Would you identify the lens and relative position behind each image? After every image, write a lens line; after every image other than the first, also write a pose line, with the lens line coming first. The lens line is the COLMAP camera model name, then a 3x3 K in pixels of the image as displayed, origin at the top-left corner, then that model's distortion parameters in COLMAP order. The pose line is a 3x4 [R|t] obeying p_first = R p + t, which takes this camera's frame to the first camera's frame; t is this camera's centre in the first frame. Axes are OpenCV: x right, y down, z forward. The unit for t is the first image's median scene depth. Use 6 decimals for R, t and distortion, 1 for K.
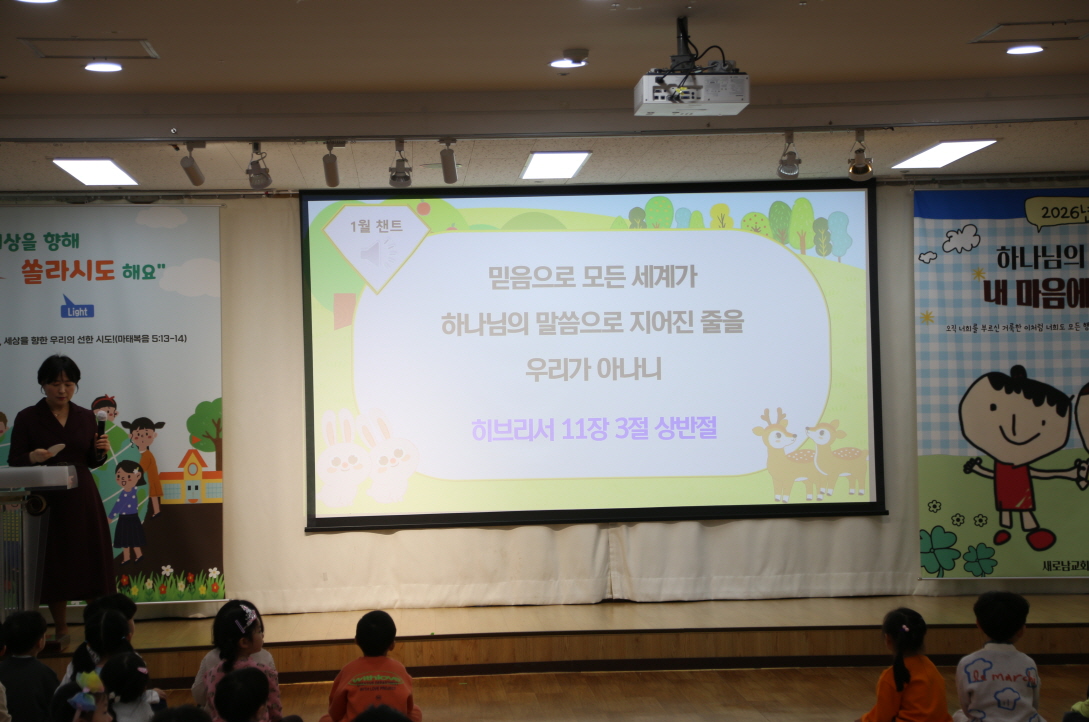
lens RADIAL K [[2346.3, 0, 544.1], [0, 2346.3, 361.3], [0, 0, 1]] dist [0.417873, 0.306198]
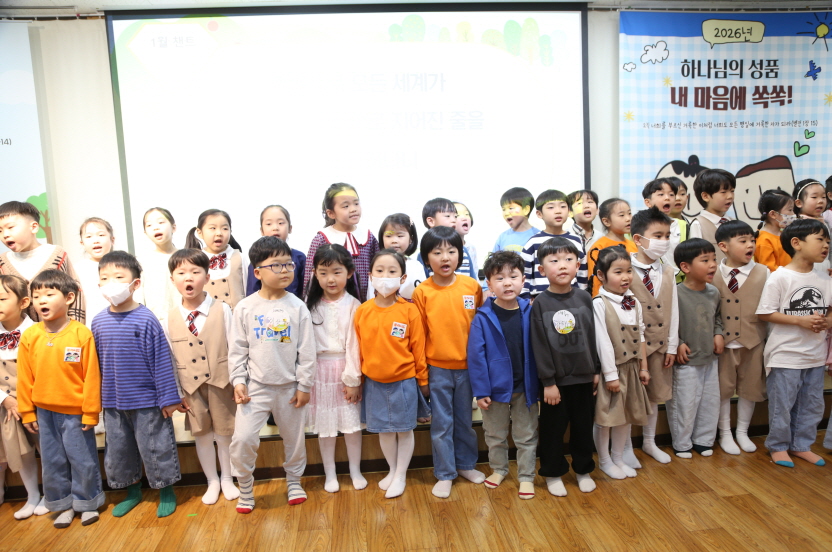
lens RADIAL K [[616.7, 0, 422.3], [0, 616.7, 284.8], [0, 0, 1]] dist [-0.100651, 0.080517]
pose [[0.998540, -0.024982, 0.047891, 0.035288], [0.017276, 0.987757, 0.155043, 0.017780], [-0.051178, -0.153989, 0.986746, 0.676488]]
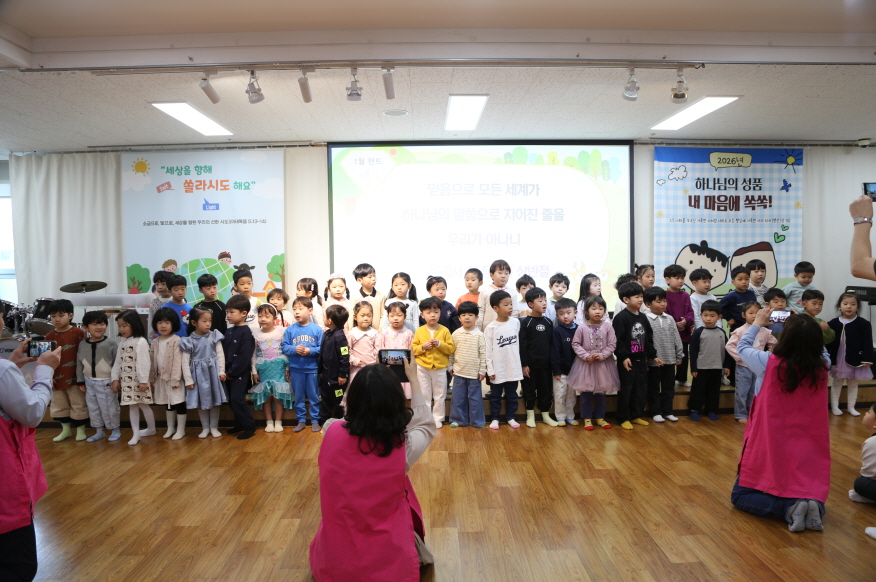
lens RADIAL K [[608.1, 0, 442.9], [0, 608.1, 294.9], [0, 0, 1]] dist [-0.121756, 0.075466]
pose [[0.999690, 0.010658, -0.022517, 0.000015], [-0.008774, 0.996581, 0.082158, 0.007946], [0.023316, -0.081935, 0.996365, 0.516198]]
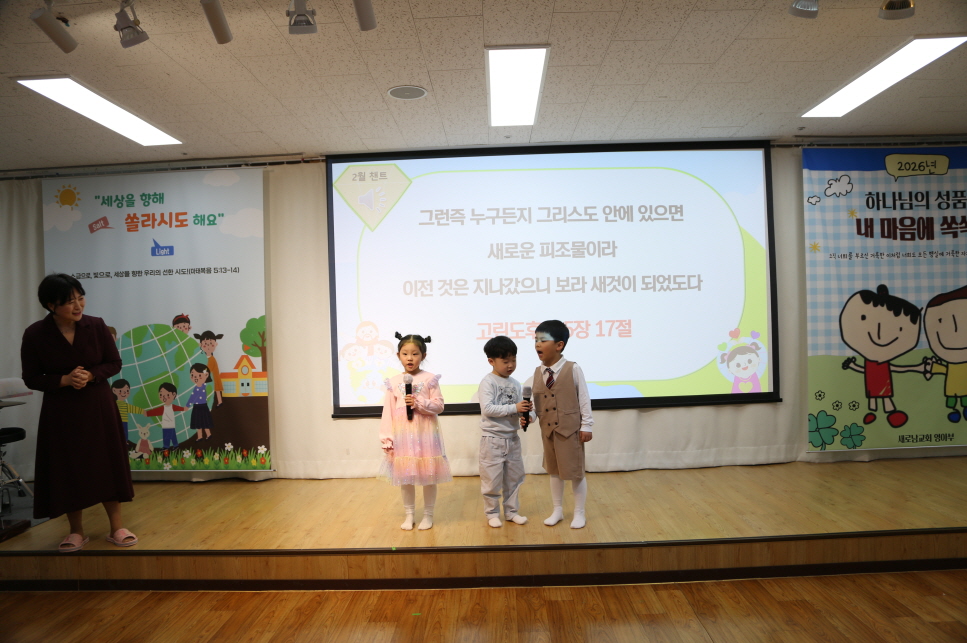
lens RADIAL K [[671.3, 0, 488.9], [0, 671.3, 325.8], [0, 0, 1]] dist [-0.121756, 0.075466]
pose [[0.997261, -0.007961, -0.073537, 0.012452], [0.009827, 0.999638, 0.025055, 0.013102], [0.073311, -0.025709, 0.996978, 0.636186]]
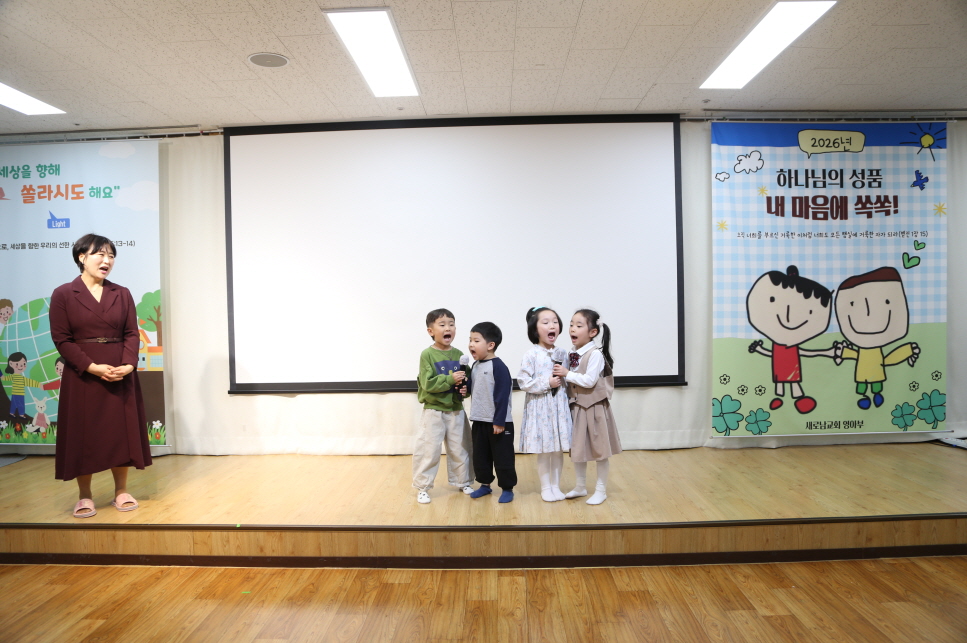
lens RADIAL K [[669.4, 0, 487.2], [0, 669.4, 325.2], [0, 0, 1]] dist [-0.120030, 0.070571]
pose [[0.997058, 0.007346, -0.076293, 0.066812], [-0.003458, 0.998694, 0.050977, 0.015973], [0.076568, -0.050563, 0.995781, 0.649266]]
